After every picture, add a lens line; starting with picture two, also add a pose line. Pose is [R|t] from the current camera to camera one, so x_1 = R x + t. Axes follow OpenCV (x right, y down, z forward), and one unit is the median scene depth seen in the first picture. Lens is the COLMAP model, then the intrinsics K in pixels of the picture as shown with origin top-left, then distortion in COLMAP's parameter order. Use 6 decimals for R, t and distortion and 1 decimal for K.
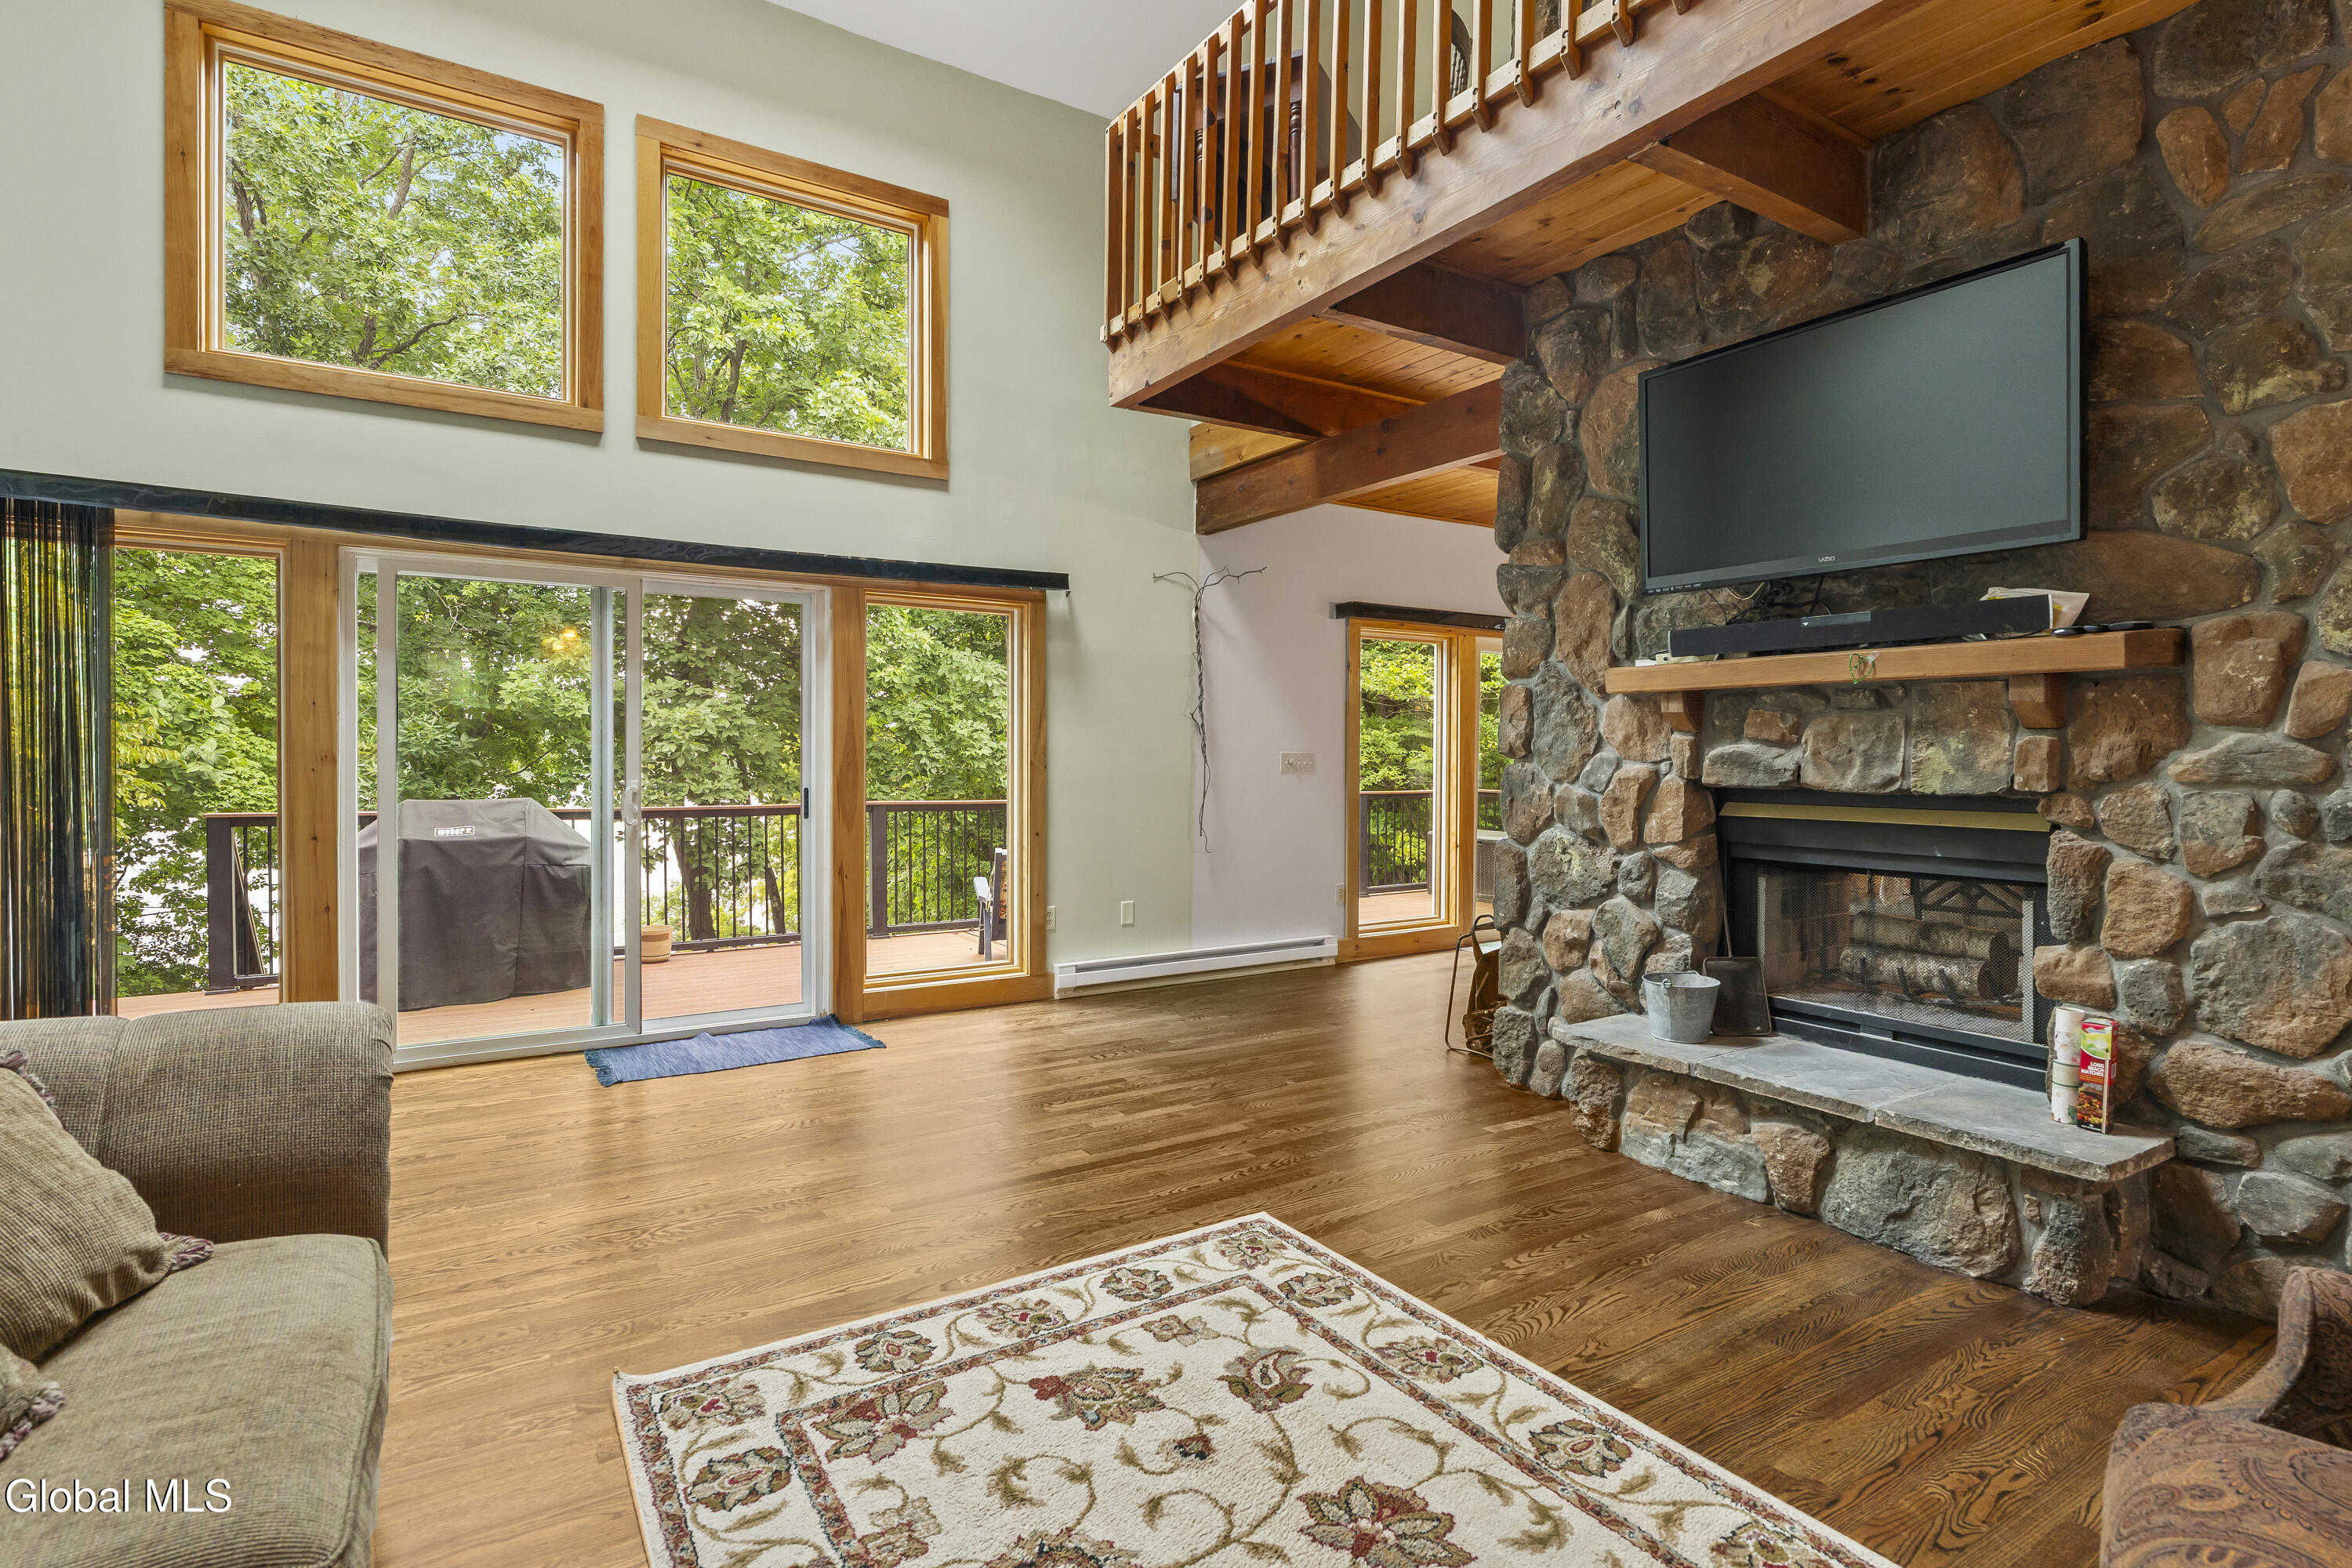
lens RADIAL K [[1145.8, 0, 1170.9], [0, 1145.8, 763.9], [0, 0, 1]] dist [-0.003497, -0.000054]
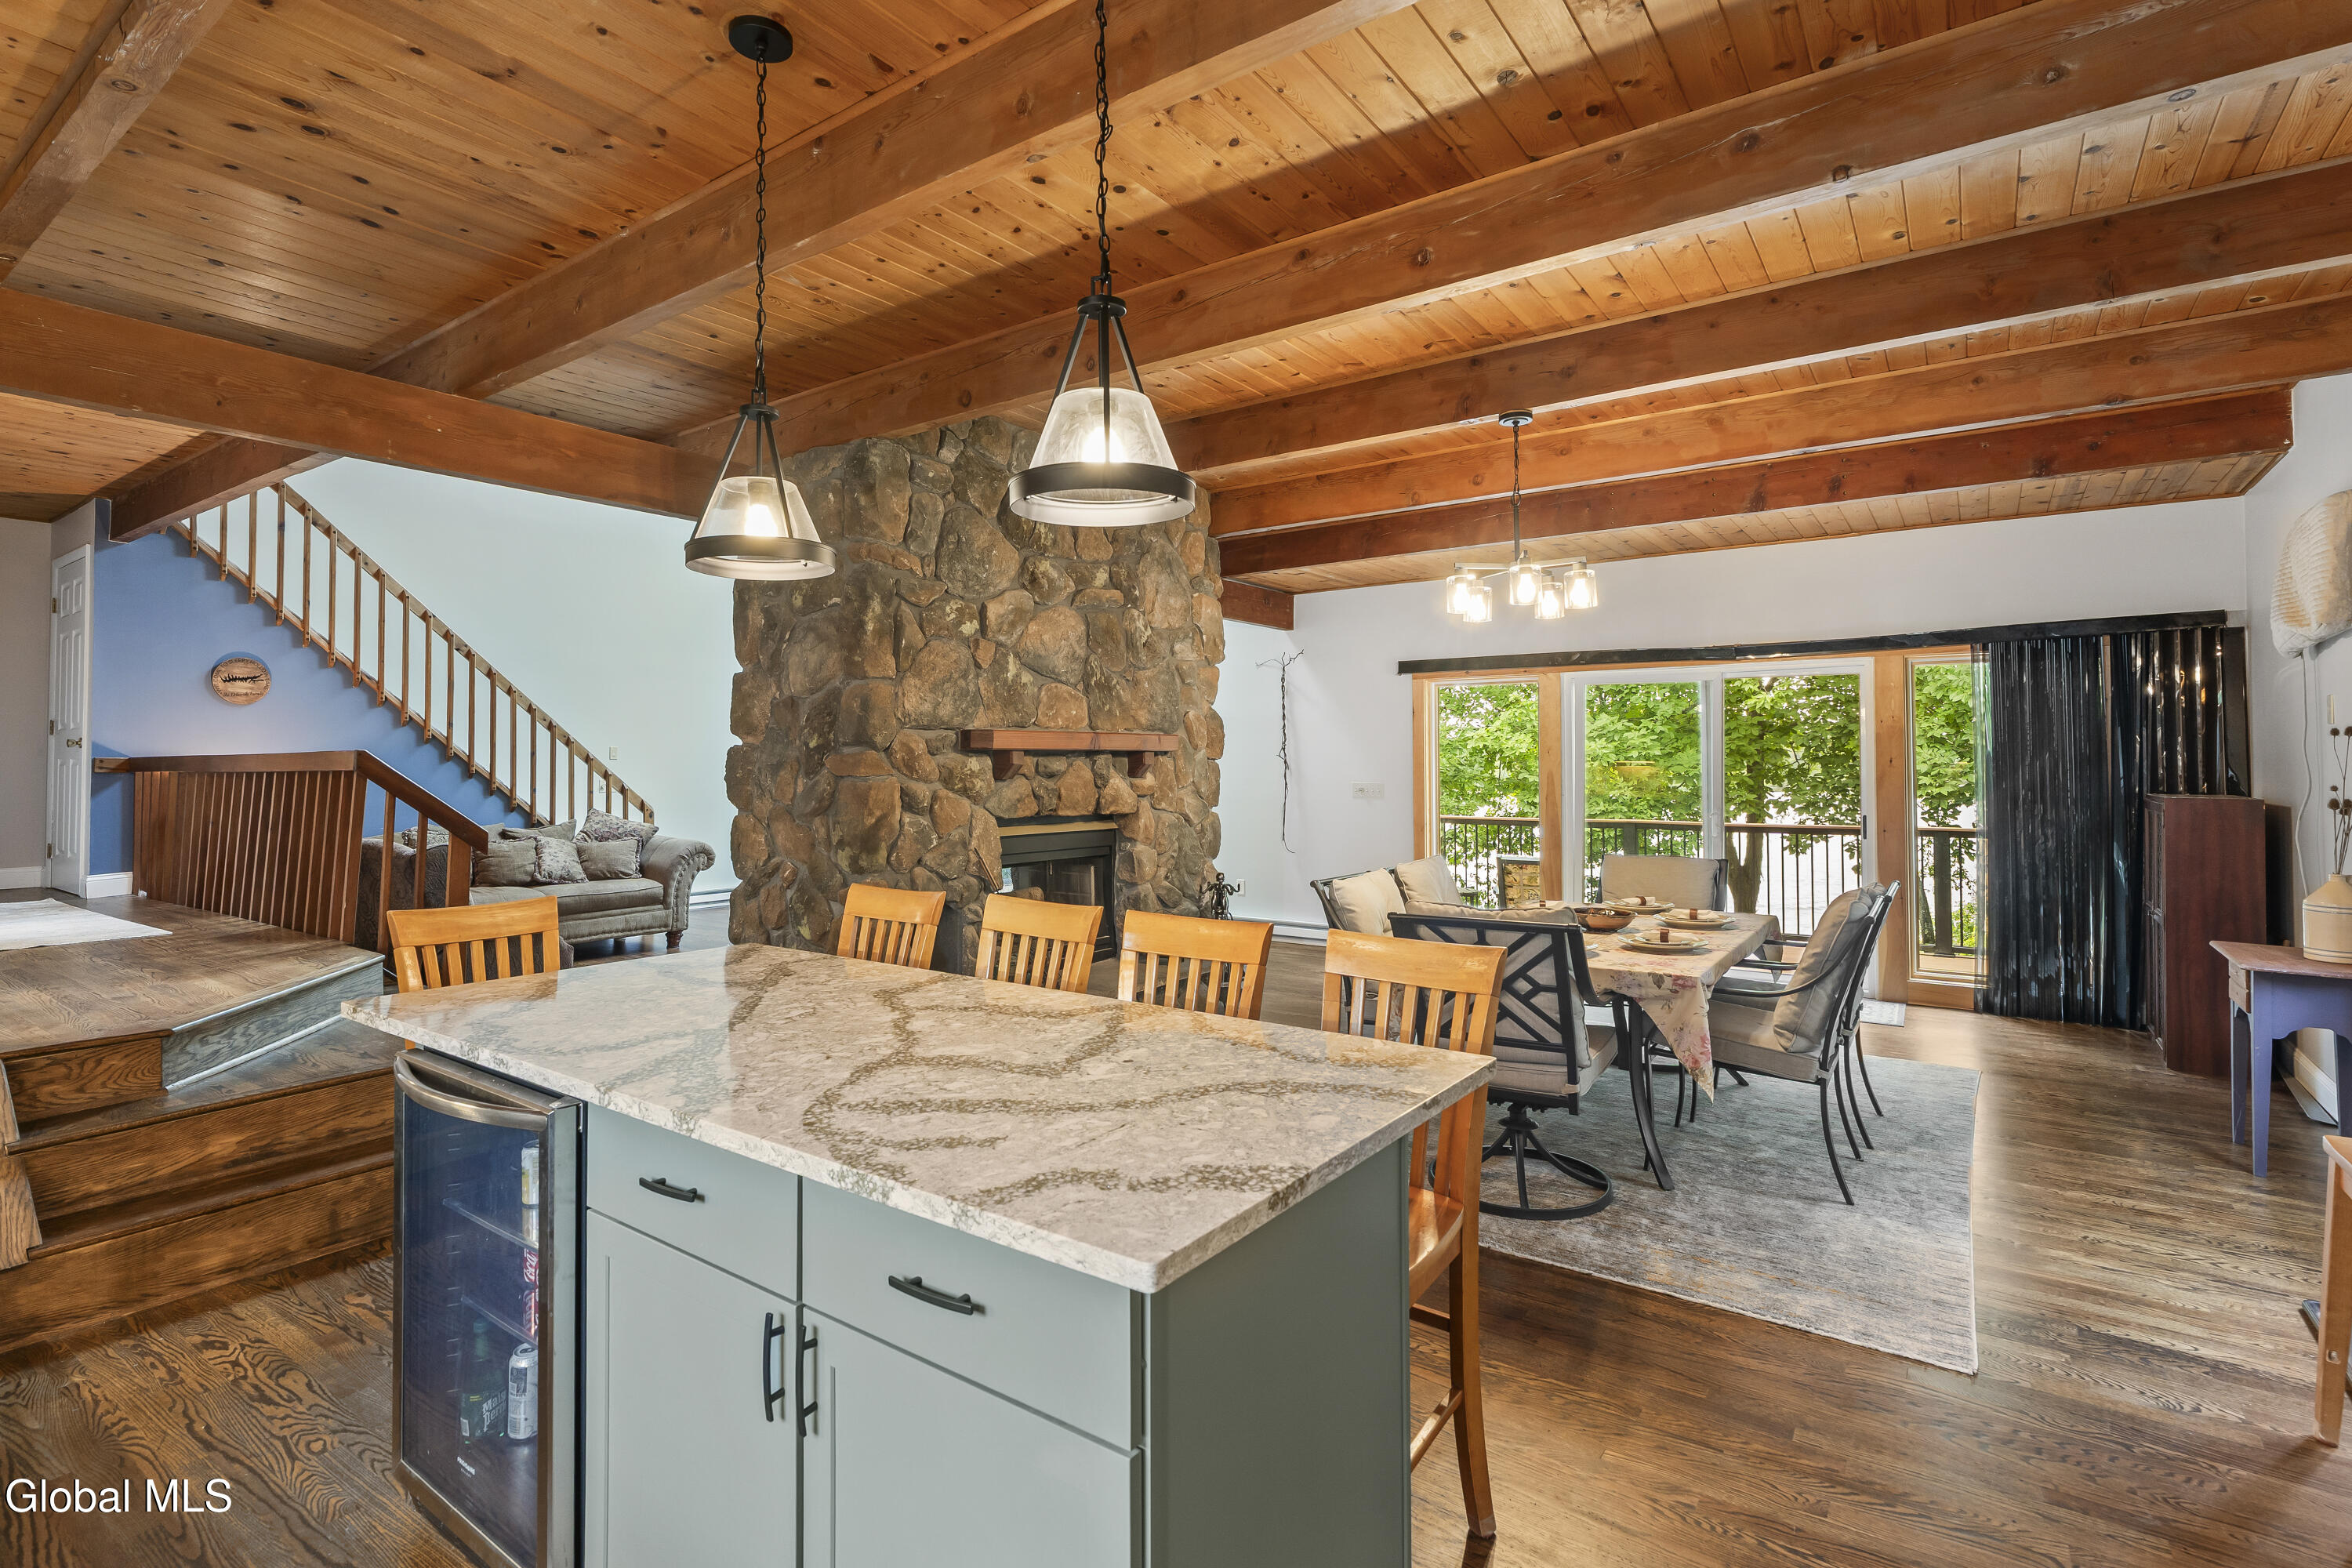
lens RADIAL K [[1125.6, 0, 1179.5], [0, 1125.6, 738.7], [0, 0, 1]] dist [-0.005602, 0.002555]
pose [[0.378869, -0.025041, -0.925111, 2.947888], [-0.005953, 0.999547, -0.029494, -0.050094], [0.925431, 0.016682, 0.378549, 0.785160]]
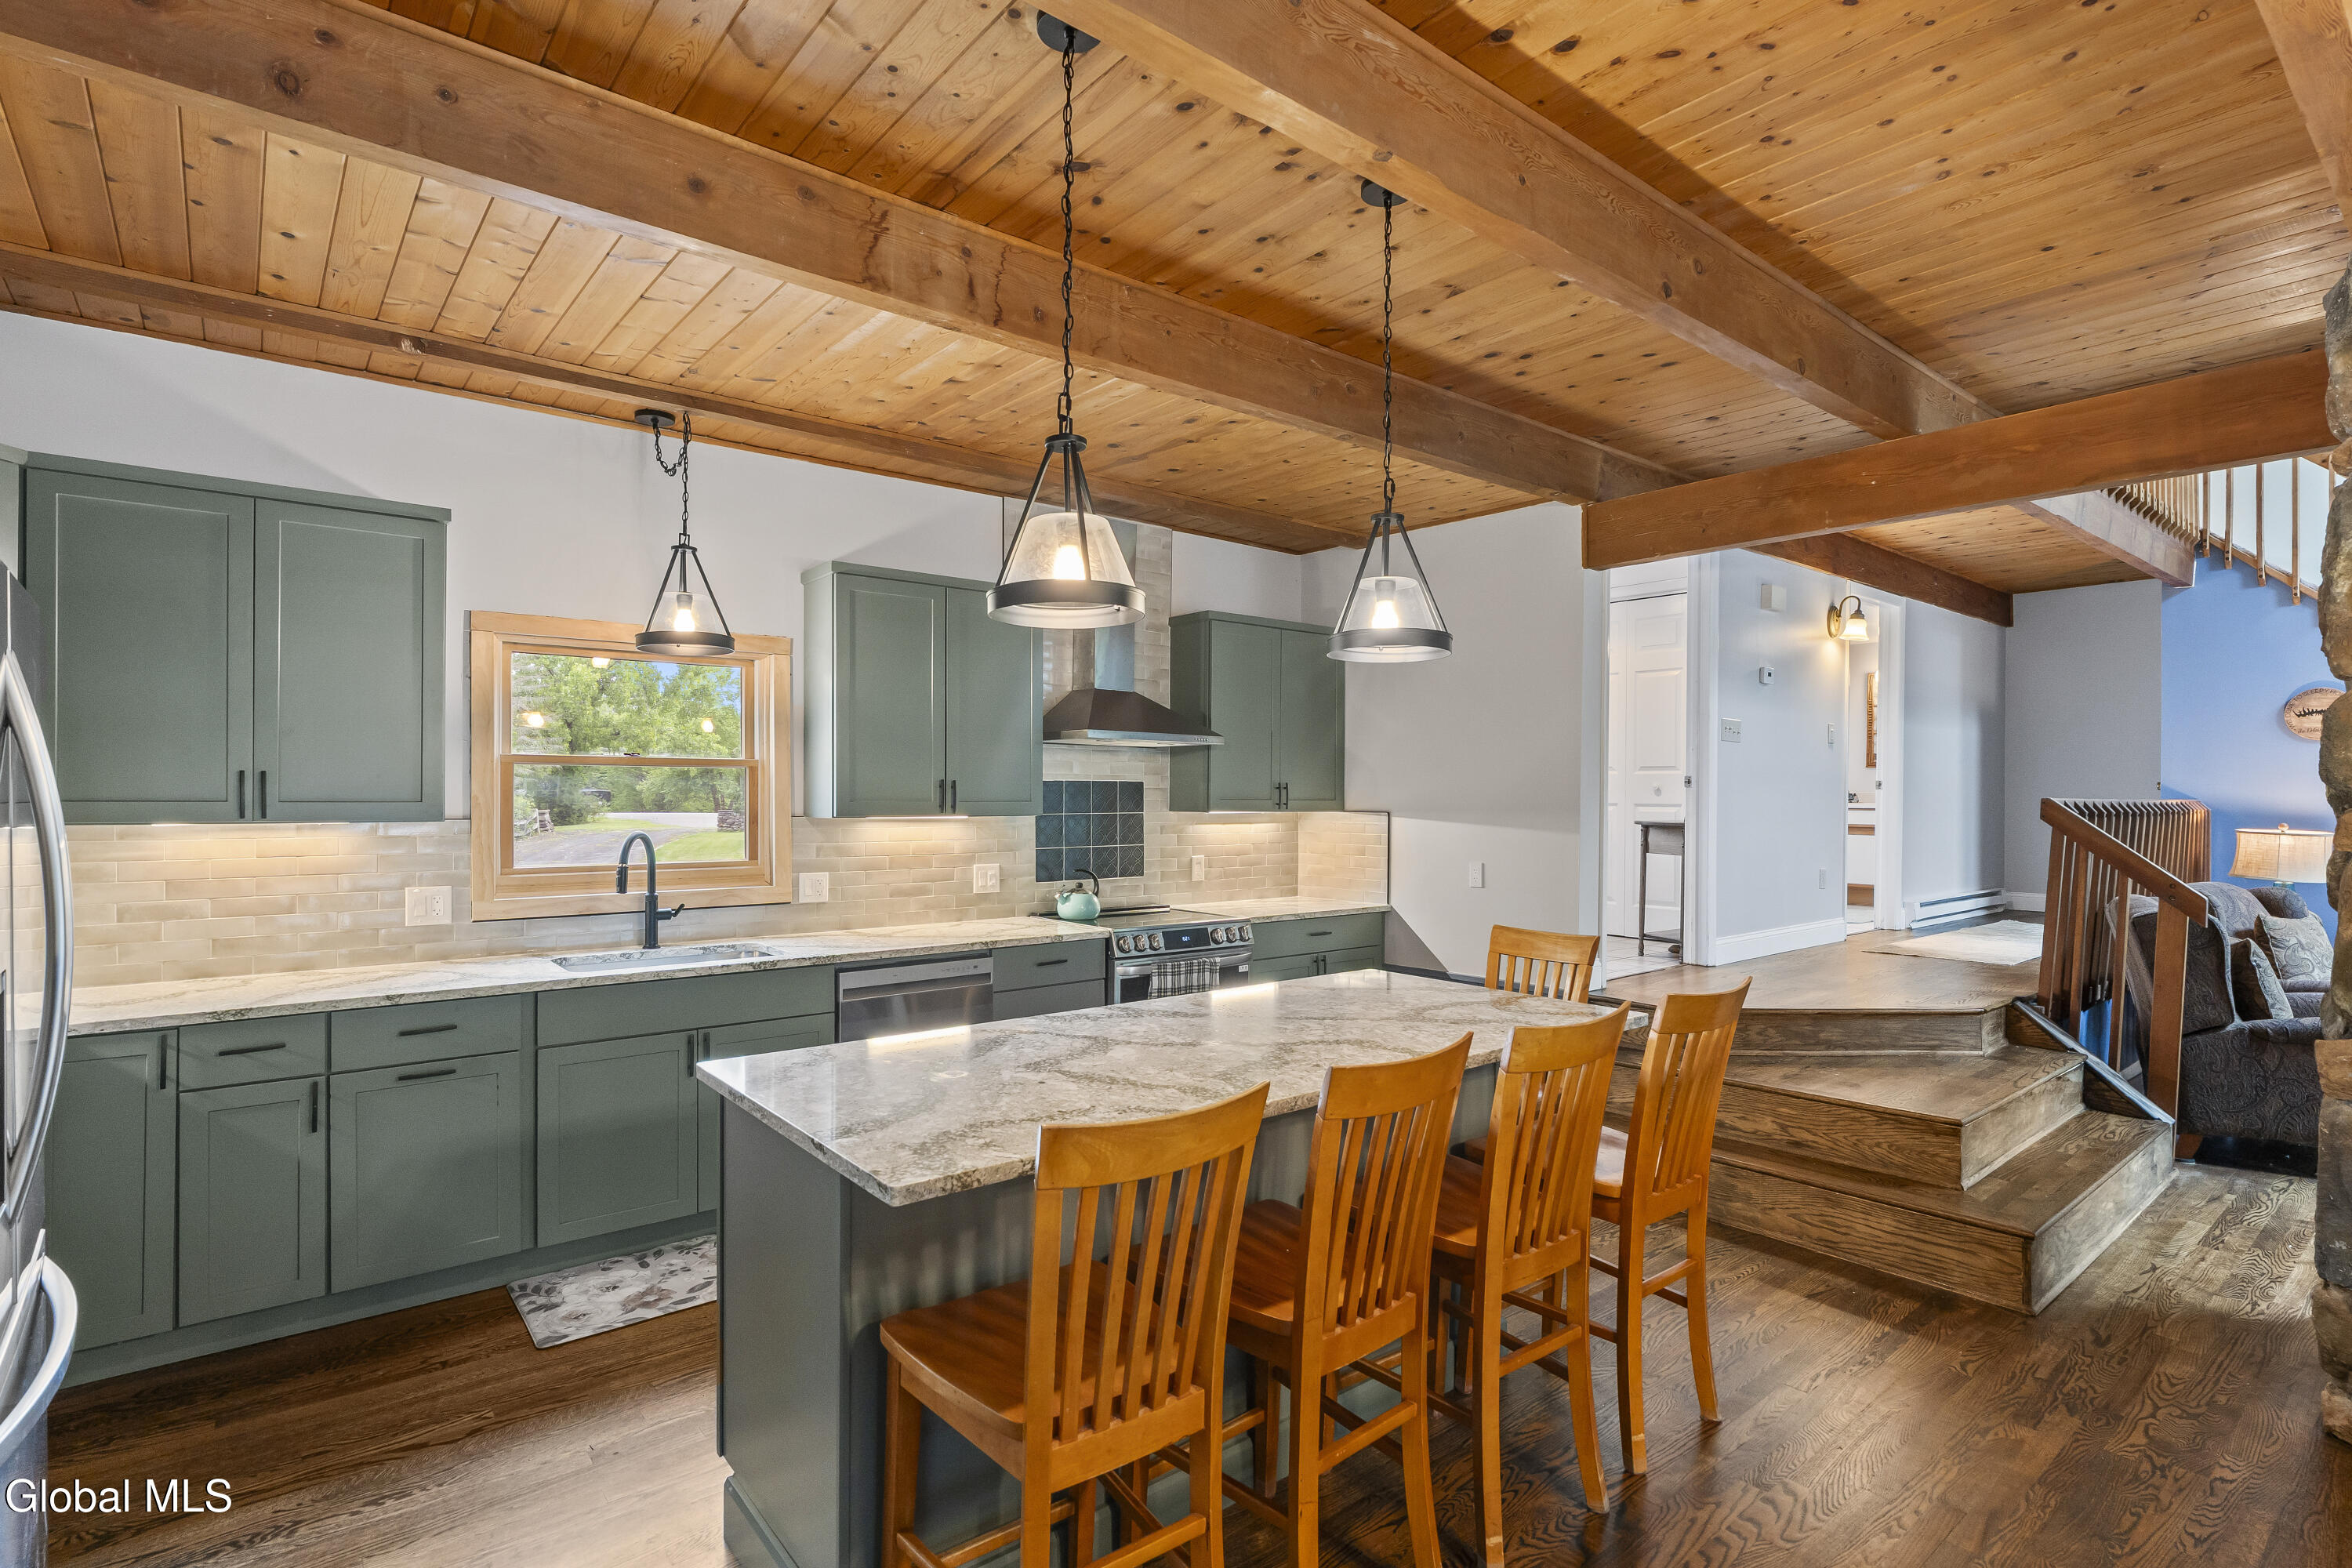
lens RADIAL K [[1143.2, 0, 1177.5], [0, 1143.2, 797.0], [0, 0, 1]] dist [-0.002628, 0.000483]
pose [[-0.992792, -0.006486, -0.119673, 2.322298], [-0.008215, 0.999869, 0.013957, -0.091512], [0.119567, 0.014839, -0.992715, 1.813144]]
